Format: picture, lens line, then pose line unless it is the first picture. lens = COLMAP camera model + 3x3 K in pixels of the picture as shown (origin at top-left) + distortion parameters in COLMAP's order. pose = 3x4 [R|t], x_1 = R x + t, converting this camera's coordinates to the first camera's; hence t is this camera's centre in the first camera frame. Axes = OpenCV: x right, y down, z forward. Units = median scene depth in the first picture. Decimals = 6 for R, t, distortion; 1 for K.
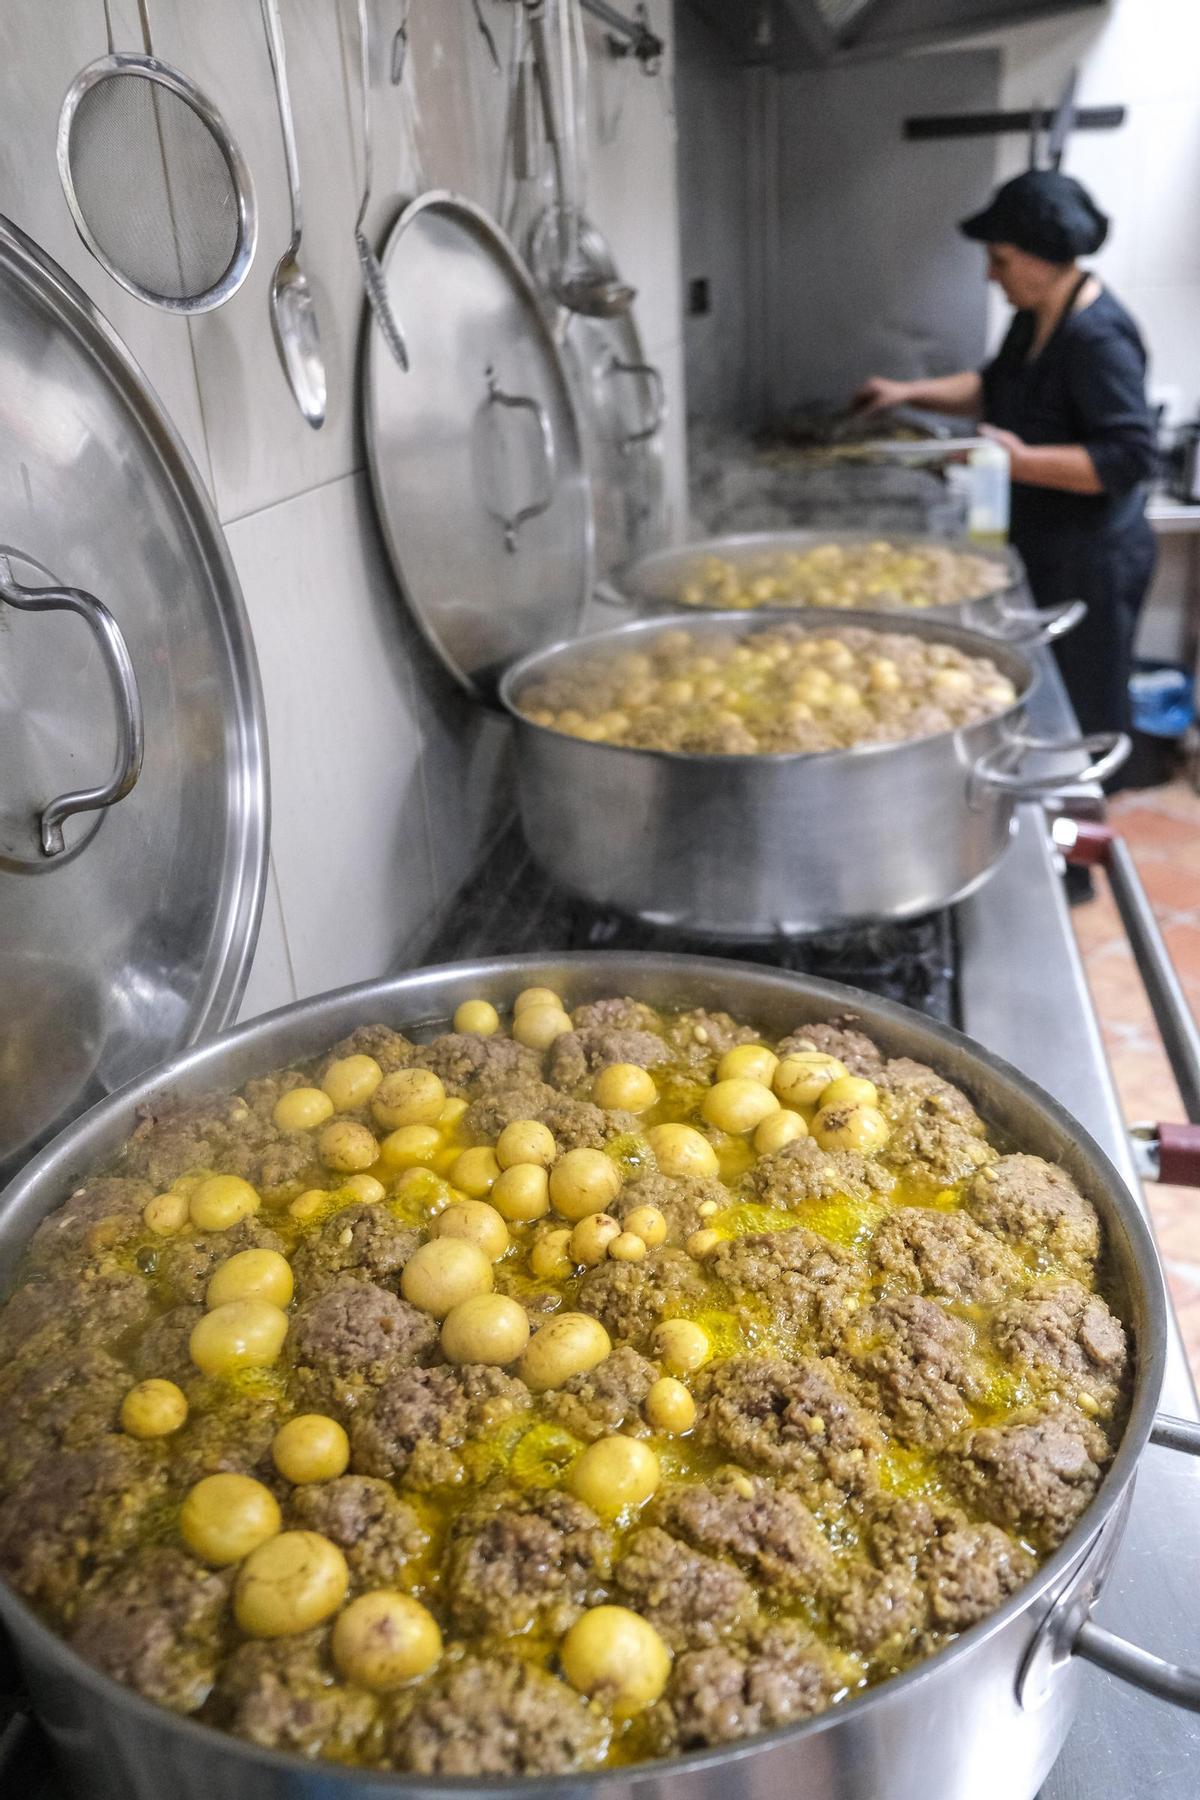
lens RADIAL K [[1293.7, 0, 600.0], [0, 1293.7, 900.0], [0, 0, 1]] dist [-0.009344, 0.086152]
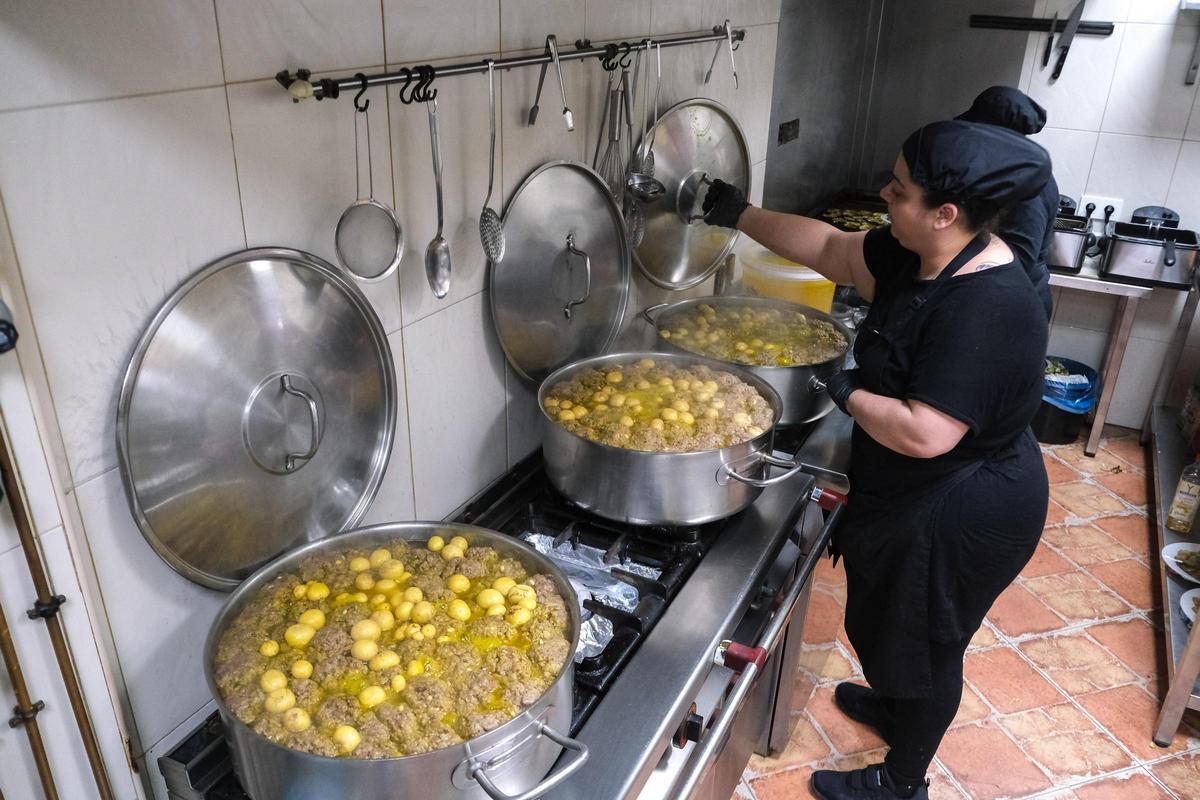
lens RADIAL K [[862.5, 0, 600.0], [0, 862.5, 400.0], [0, 0, 1]] dist [-0.009344, 0.086152]
pose [[0.959704, 0.180871, -0.215068, 0.794665], [-0.183140, 0.983041, 0.009500, -0.395934], [0.213138, 0.030270, 0.976553, -0.966402]]
